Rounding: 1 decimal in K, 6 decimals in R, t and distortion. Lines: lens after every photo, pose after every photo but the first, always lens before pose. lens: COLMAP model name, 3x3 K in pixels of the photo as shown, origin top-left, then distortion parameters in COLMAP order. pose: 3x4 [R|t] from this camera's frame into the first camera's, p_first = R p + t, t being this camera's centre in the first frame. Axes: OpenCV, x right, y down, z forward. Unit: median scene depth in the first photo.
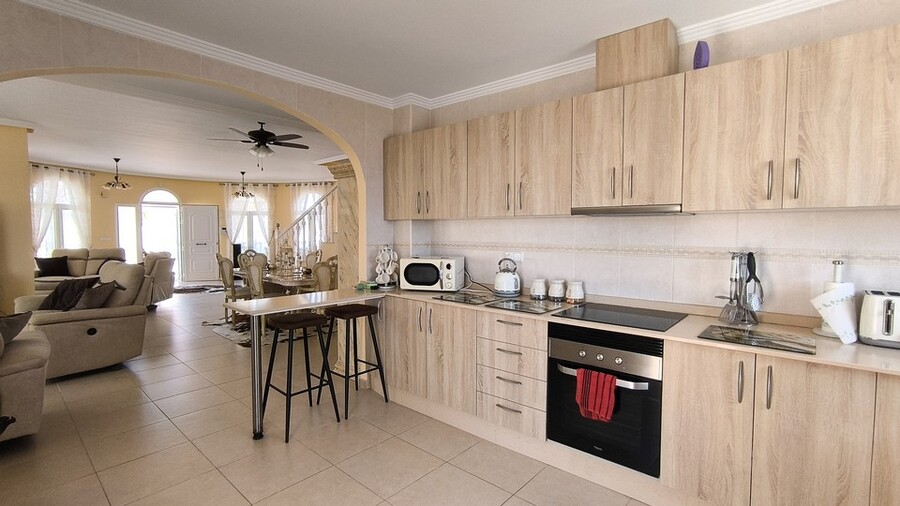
lens RADIAL K [[409.4, 0, 446.9], [0, 409.4, 250.0], [0, 0, 1]] dist [-0.032474, 0.023158]
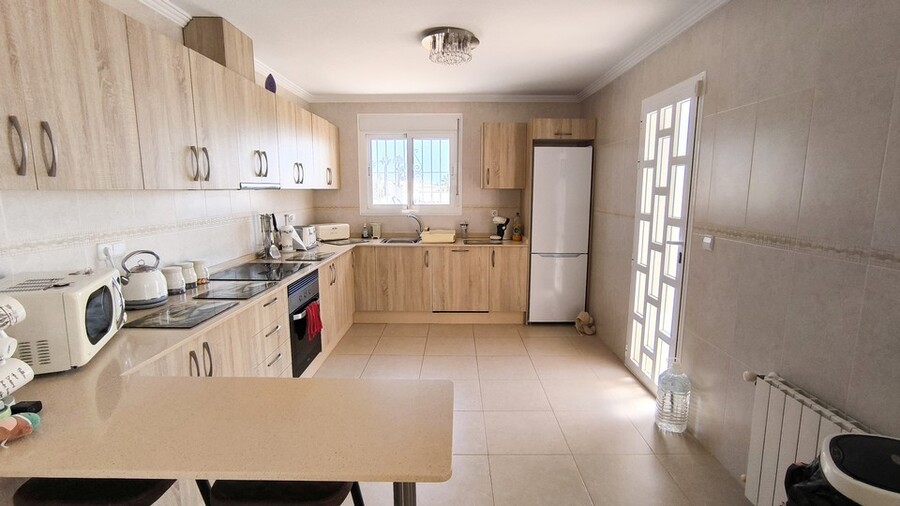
lens RADIAL K [[422.9, 0, 452.9], [0, 422.9, 252.0], [0, 0, 1]] dist [-0.039592, 0.026436]
pose [[-0.652986, -0.109845, 0.749362, -0.794786], [0.037946, 0.983439, 0.177223, -0.089730], [-0.756419, 0.144159, -0.638004, 1.195911]]
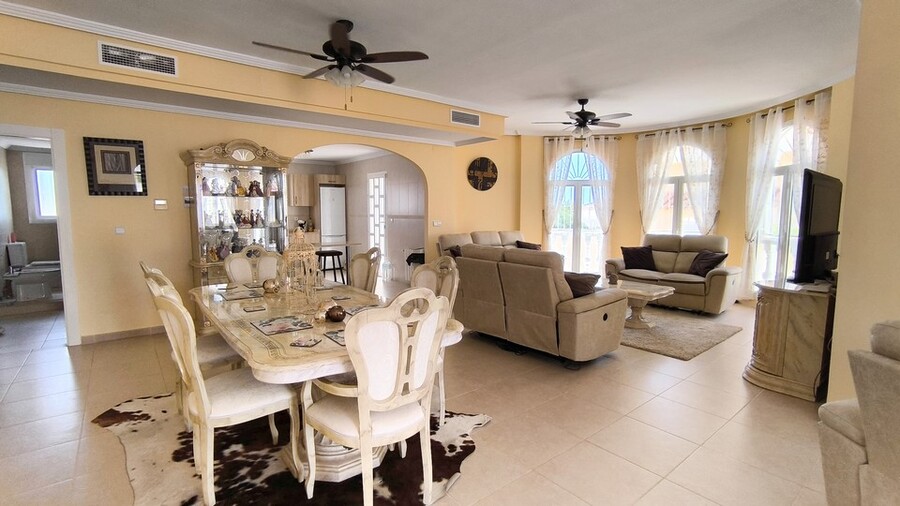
lens RADIAL K [[422.9, 0, 452.9], [0, 422.9, 252.0], [0, 0, 1]] dist [-0.039592, 0.026436]
pose [[-0.984577, -0.015928, 0.174224, -1.458931], [0.009145, 0.989800, 0.142171, -0.138490], [-0.174712, 0.141572, -0.974389, 3.168547]]
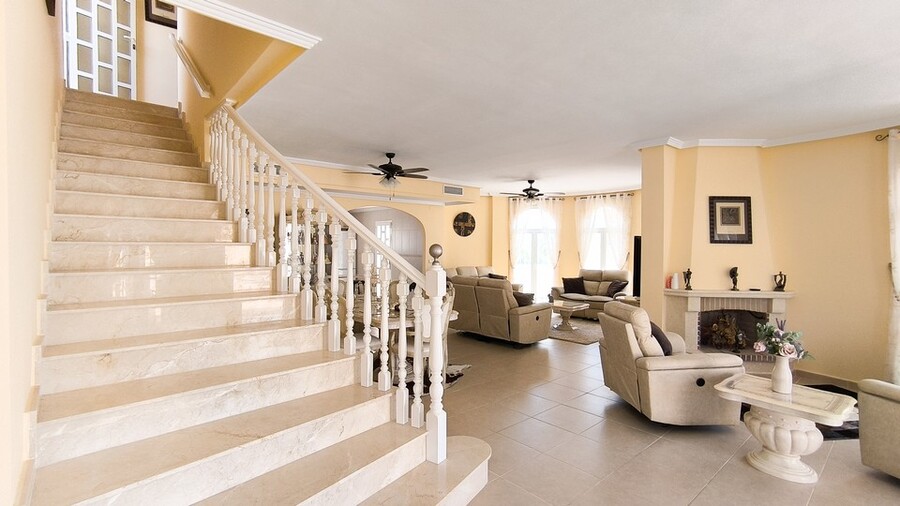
lens RADIAL K [[422.9, 0, 452.9], [0, 422.9, 252.0], [0, 0, 1]] dist [-0.039592, 0.026436]
pose [[-0.991857, -0.007326, 0.127145, -1.543765], [0.001198, 0.997763, 0.066839, -0.259379], [-0.127350, 0.066447, -0.989630, 4.166527]]
